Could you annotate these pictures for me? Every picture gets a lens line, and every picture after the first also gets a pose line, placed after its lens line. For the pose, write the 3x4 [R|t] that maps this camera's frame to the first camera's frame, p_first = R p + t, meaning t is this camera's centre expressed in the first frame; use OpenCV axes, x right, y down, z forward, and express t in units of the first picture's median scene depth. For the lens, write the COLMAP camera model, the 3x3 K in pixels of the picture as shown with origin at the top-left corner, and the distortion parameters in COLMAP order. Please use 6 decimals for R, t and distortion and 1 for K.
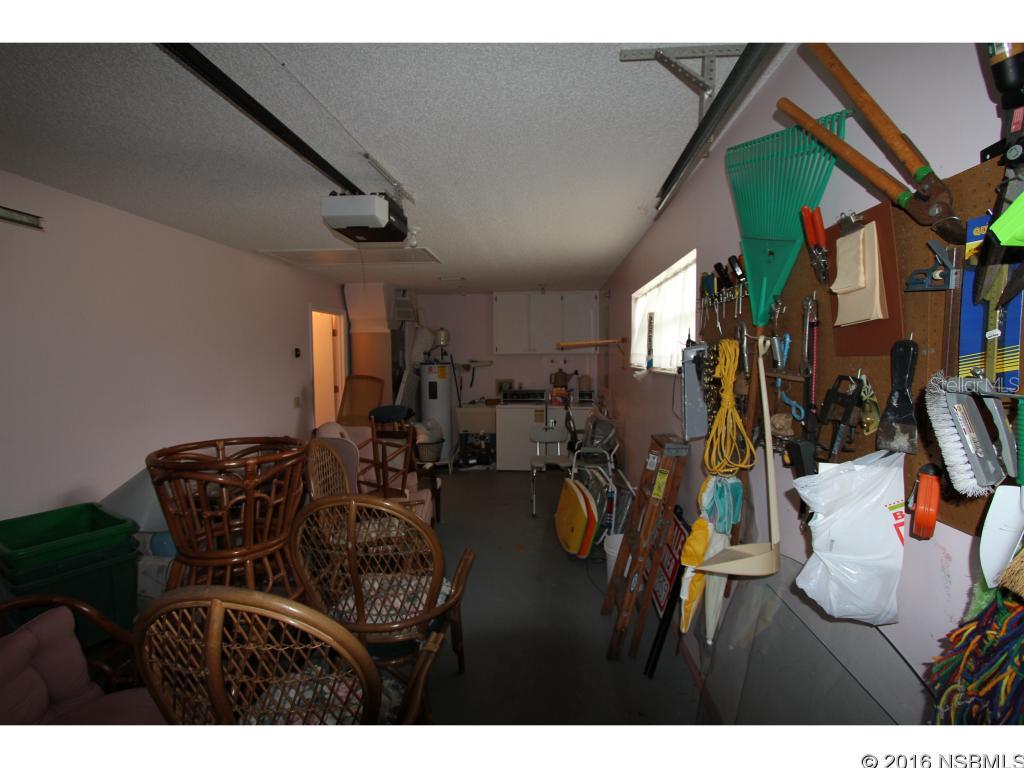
lens RADIAL K [[472.1, 0, 514.3], [0, 472.1, 387.4], [0, 0, 1]] dist [-0.019127, 0.002945]
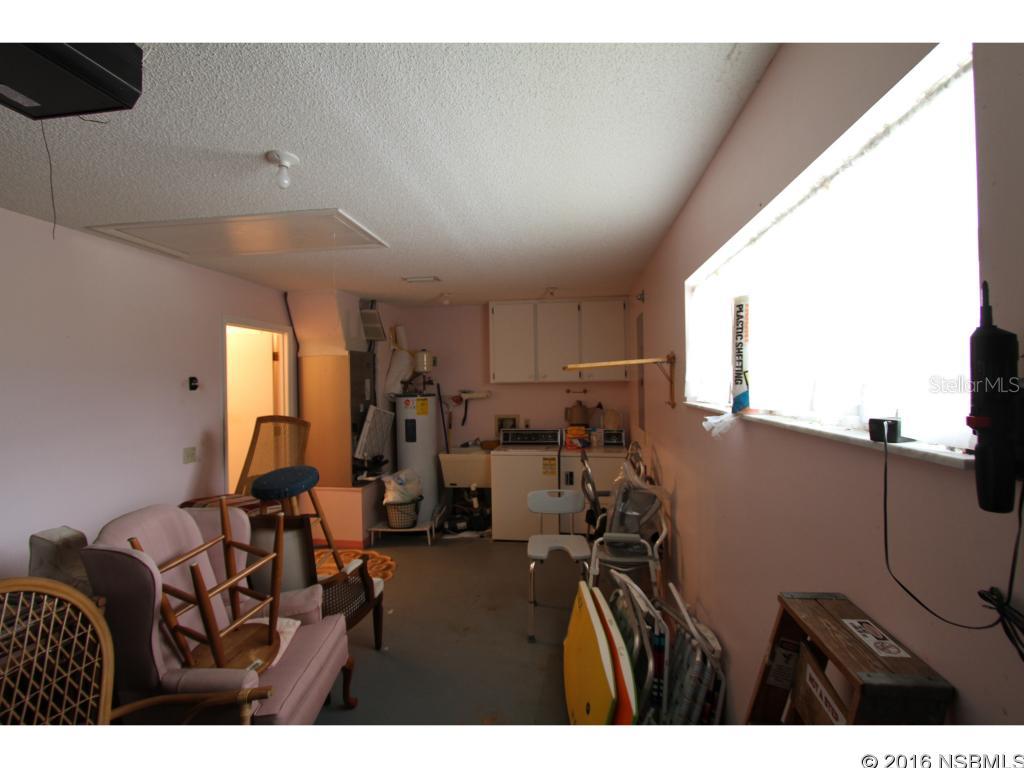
lens RADIAL K [[472.1, 0, 510.5], [0, 472.1, 381.9], [0, 0, 1]] dist [-0.019127, 0.002945]
pose [[0.997609, -0.008433, -0.068599, 0.042797], [0.003650, 0.997572, -0.069546, -0.018712], [0.069019, 0.069129, 0.995217, 0.248040]]
